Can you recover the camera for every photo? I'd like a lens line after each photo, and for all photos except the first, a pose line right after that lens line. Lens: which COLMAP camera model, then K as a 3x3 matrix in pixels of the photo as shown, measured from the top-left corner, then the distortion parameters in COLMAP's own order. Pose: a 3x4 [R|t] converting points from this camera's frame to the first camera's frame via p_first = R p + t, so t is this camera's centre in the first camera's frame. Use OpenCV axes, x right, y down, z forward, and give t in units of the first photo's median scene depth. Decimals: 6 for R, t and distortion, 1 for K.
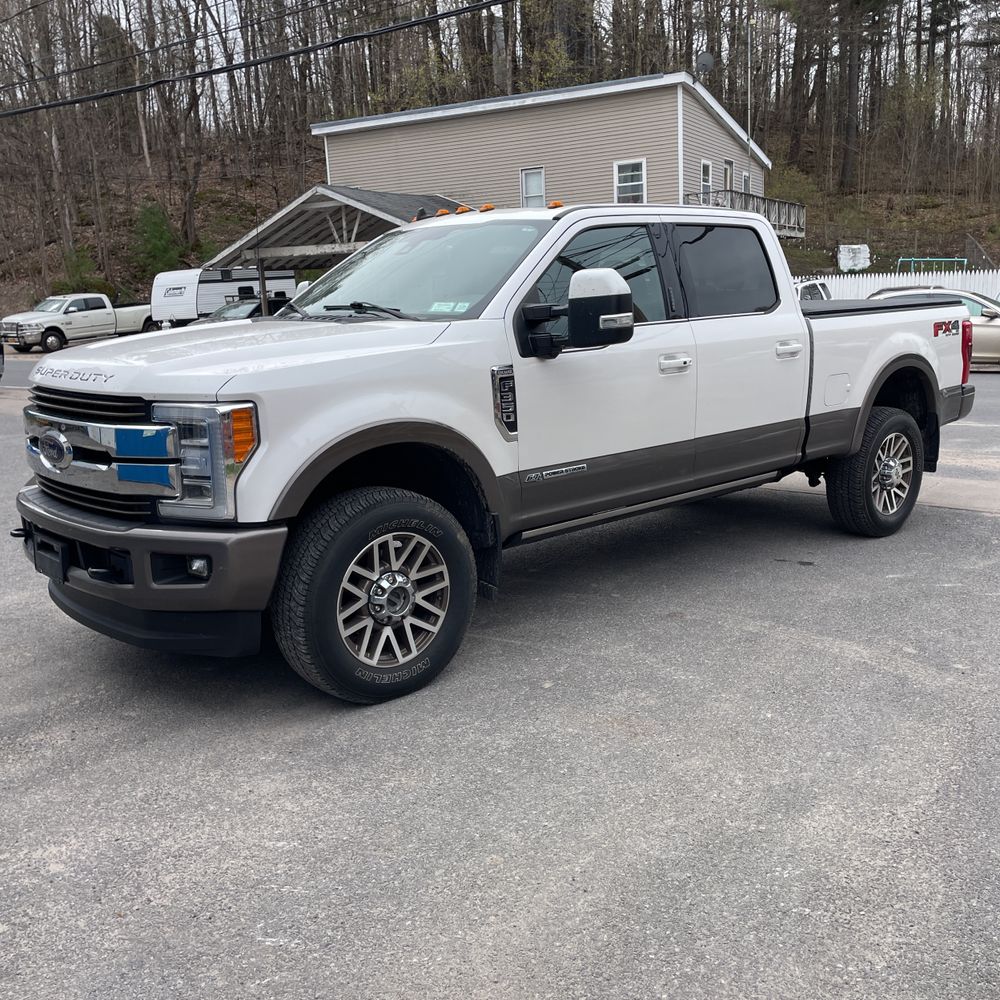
lens RADIAL K [[1008.5, 0, 523.5], [0, 1008.5, 501.1], [0, 0, 1]] dist [0.115985, -0.183260]
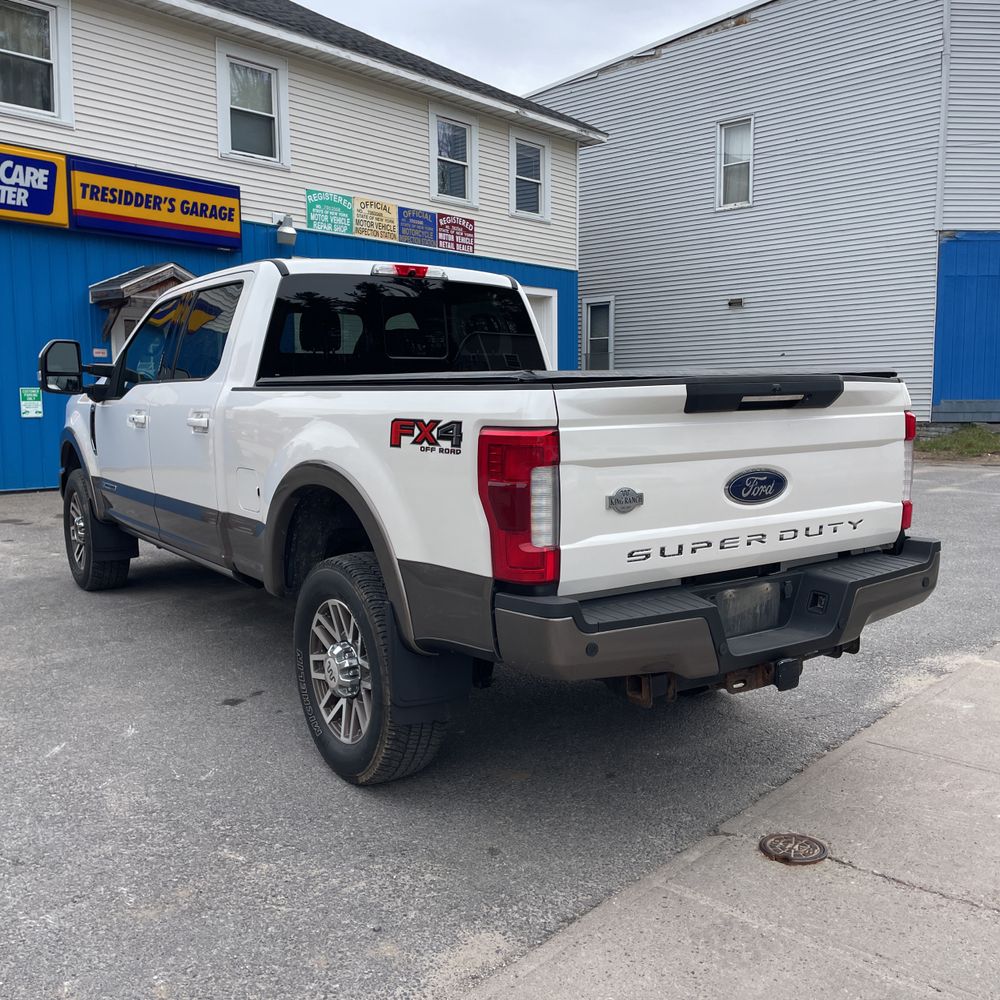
lens RADIAL K [[1016.2, 0, 495.9], [0, 1016.2, 505.5], [0, 0, 1]] dist [0.102953, -0.117253]
pose [[-0.148109, 0.145889, -0.978151, 1.372370], [-0.189370, 0.966575, 0.172836, -0.354996], [0.970671, 0.210831, -0.115532, 1.734870]]
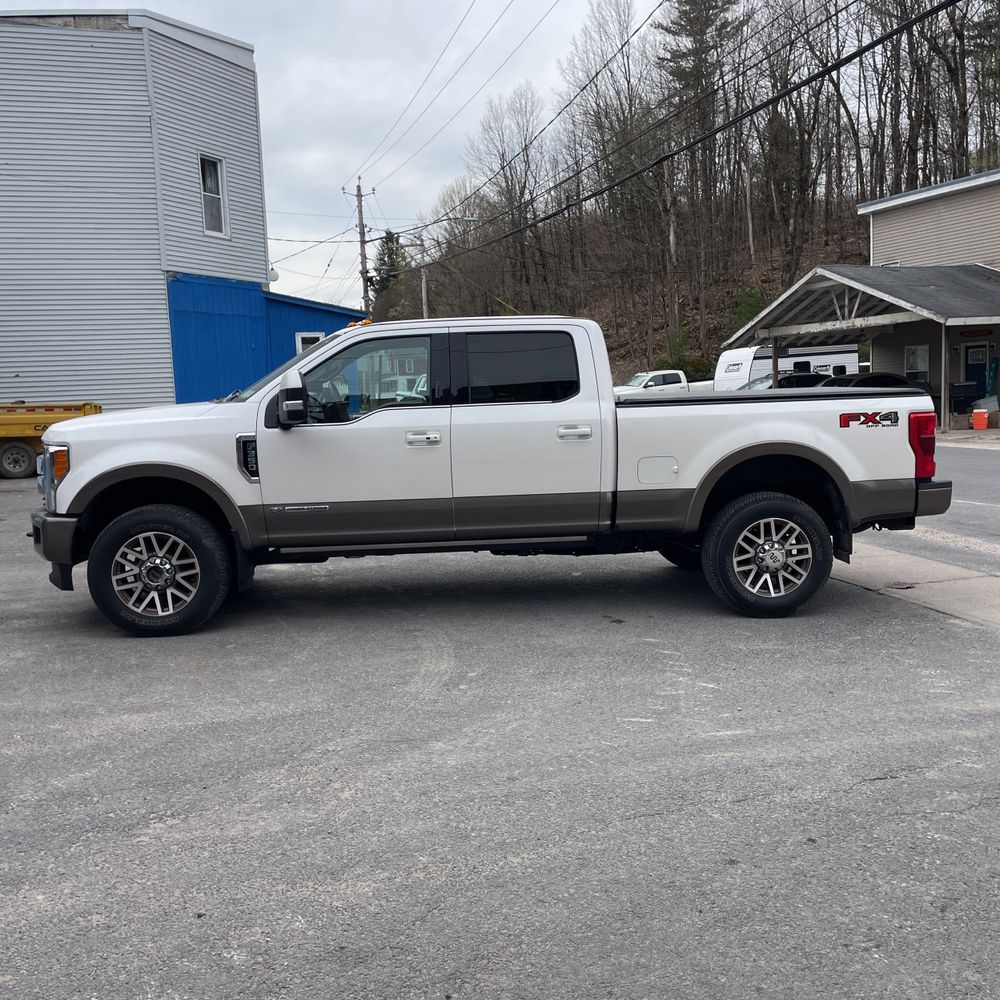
lens RADIAL K [[1025.7, 0, 519.9], [0, 1025.7, 498.6], [0, 0, 1]] dist [0.119274, -0.178577]
pose [[0.794446, 0.075243, -0.602656, 1.201728], [-0.118436, 0.992439, -0.032218, -0.033760], [0.595675, 0.096971, 0.797351, 0.016978]]
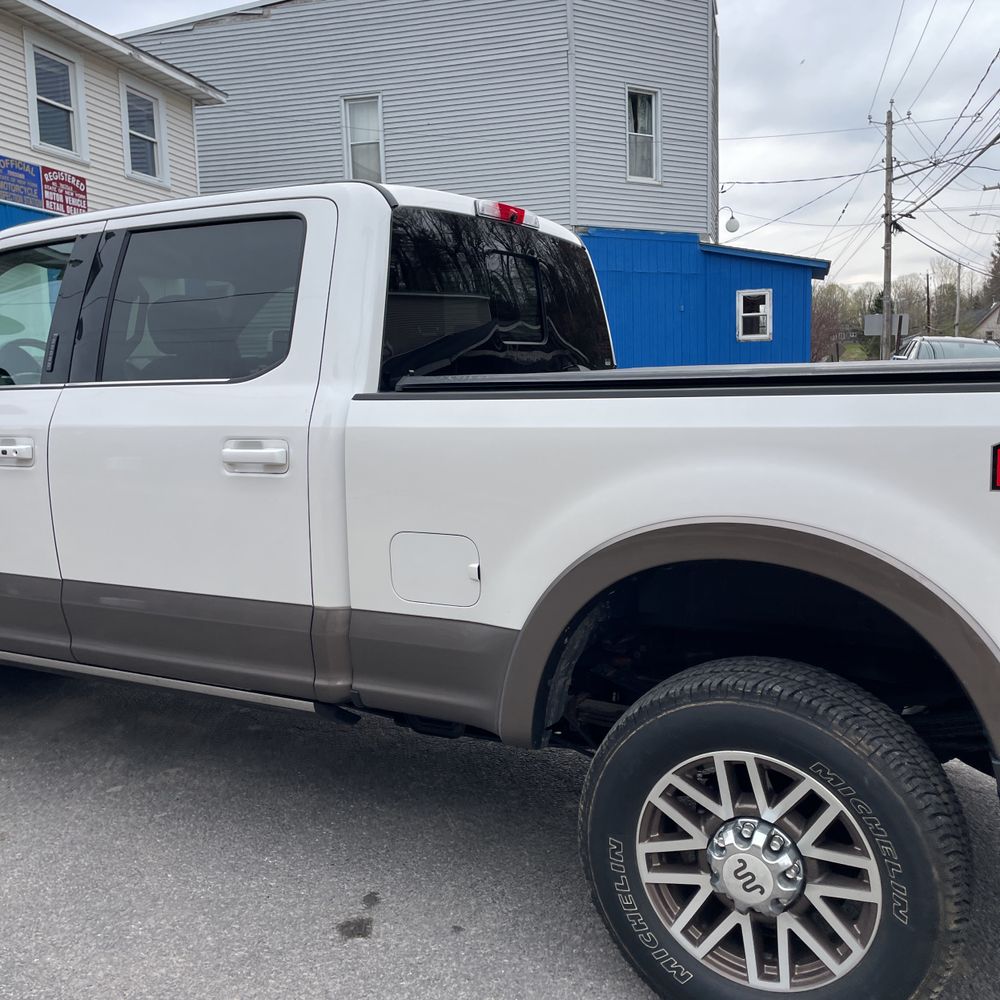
lens RADIAL K [[1021.0, 0, 512.0], [0, 1021.0, 494.3], [0, 0, 1]] dist [0.110061, -0.159704]
pose [[0.322772, 0.137076, -0.936498, 0.980332], [-0.178747, 0.980480, 0.081907, -0.248415], [0.929445, 0.140959, 0.340973, 1.216027]]
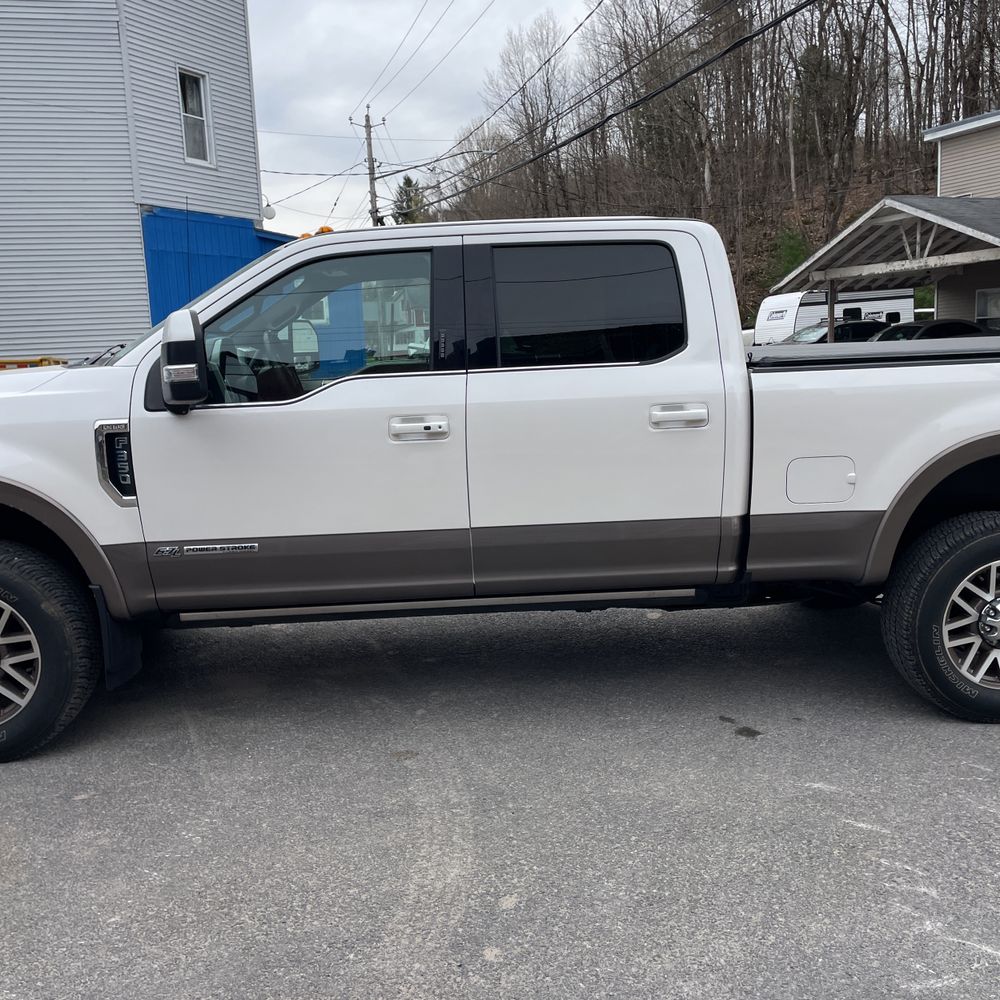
lens RADIAL K [[1021.0, 0, 512.0], [0, 1021.0, 494.3], [0, 0, 1]] dist [0.110061, -0.159704]
pose [[0.778754, 0.101390, -0.619081, 0.778473], [-0.118113, 0.992901, 0.014036, -0.118934], [0.616110, 0.062191, 0.785201, 0.496559]]
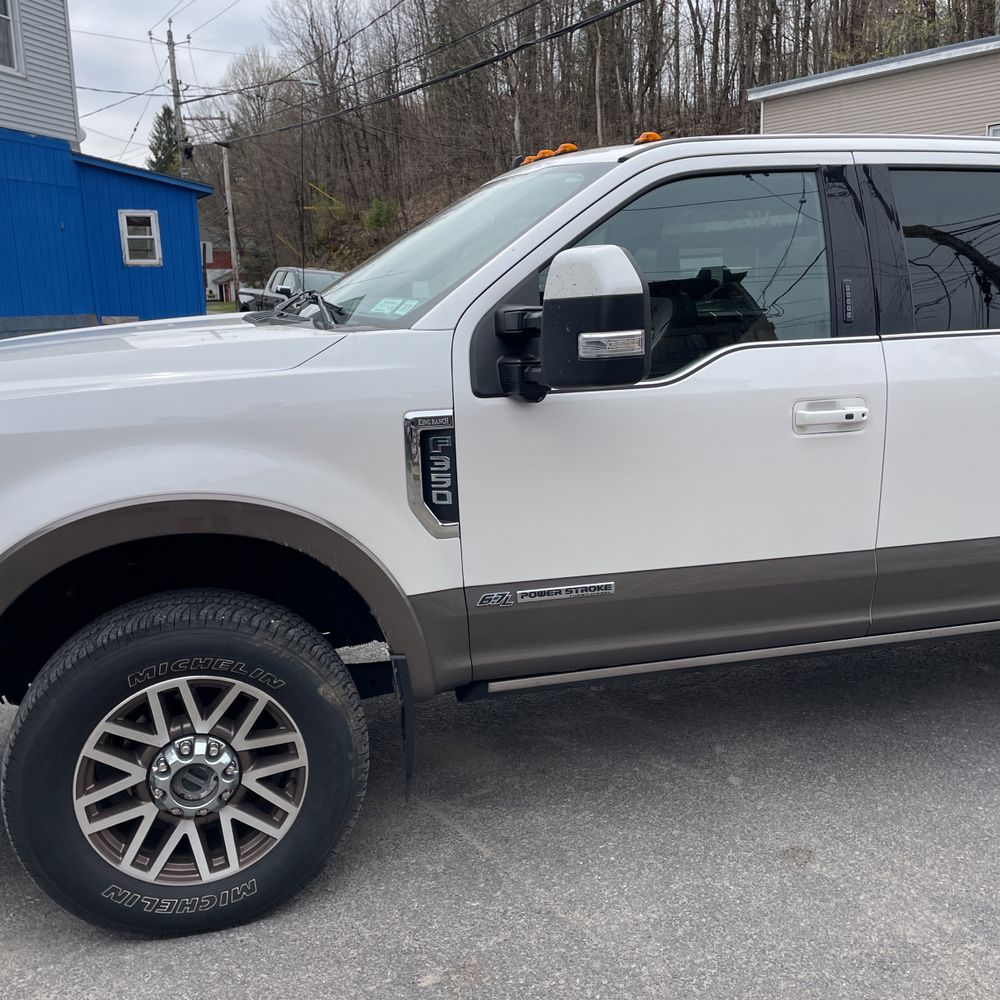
lens RADIAL K [[1016.7, 0, 516.4], [0, 1016.7, 496.0], [0, 0, 1]] dist [0.099265, -0.126980]
pose [[0.899932, 0.109577, -0.422037, 0.268072], [-0.103291, 0.993932, 0.037810, -0.108164], [0.423619, 0.009566, 0.905790, 0.470422]]
